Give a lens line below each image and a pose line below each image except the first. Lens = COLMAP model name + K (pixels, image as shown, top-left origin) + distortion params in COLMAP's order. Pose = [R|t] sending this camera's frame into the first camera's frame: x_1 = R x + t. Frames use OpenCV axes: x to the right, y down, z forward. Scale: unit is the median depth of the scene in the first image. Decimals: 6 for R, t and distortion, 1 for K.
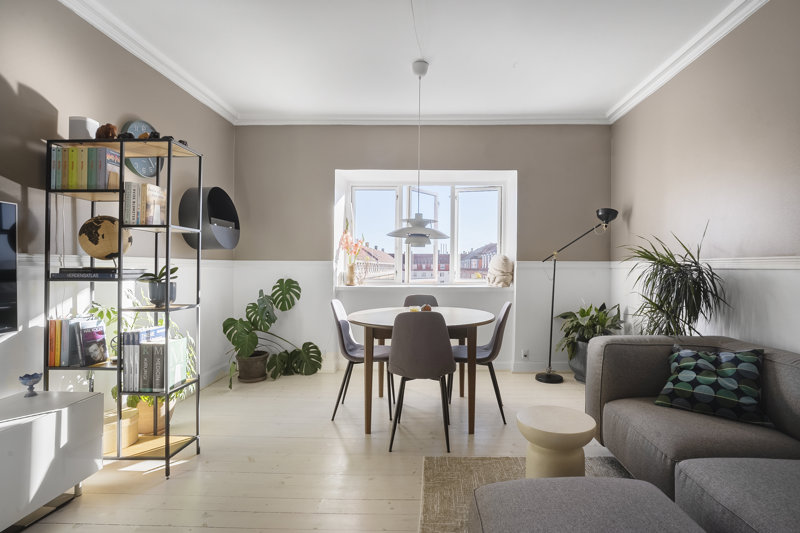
lens RADIAL K [[409.1, 0, 400.0], [0, 409.1, 266.5], [0, 0, 1]] dist [-0.047106, 0.000676]
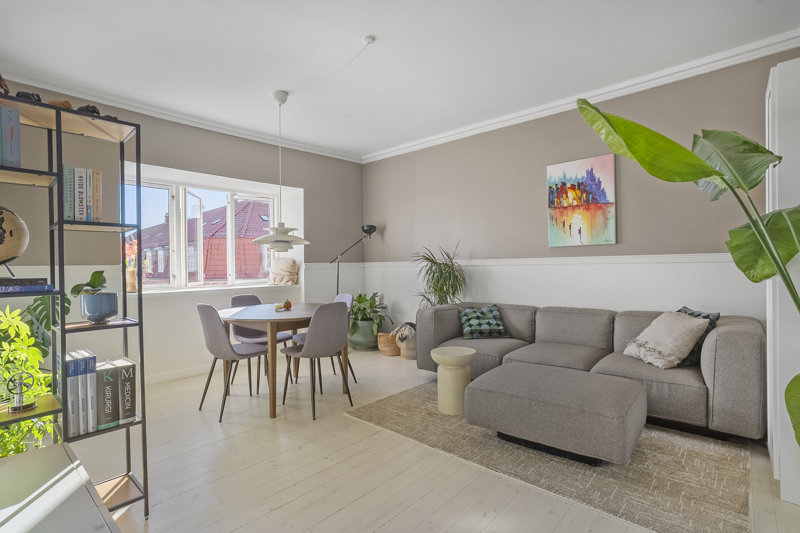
lens RADIAL K [[391.7, 0, 400.0], [0, 391.7, 266.5], [0, 0, 1]] dist [-0.035245, 0.000568]
pose [[0.652394, -0.017624, 0.757675, -0.583132], [0.020804, 0.999769, 0.005343, -0.004540], [-0.757594, 0.012277, 0.652610, 0.027905]]
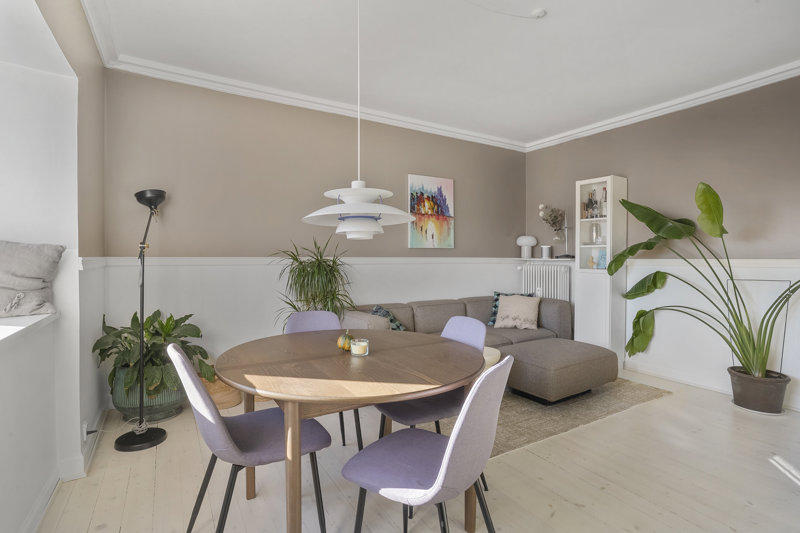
lens RADIAL K [[381.5, 0, 400.0], [0, 381.5, 266.5], [0, 0, 1]] dist [-0.038581, -0.000131]
pose [[-0.525211, -0.019762, 0.850743, -0.455596], [0.001870, 0.999701, 0.024377, -0.017454], [-0.850970, 0.014394, -0.525017, 1.229655]]
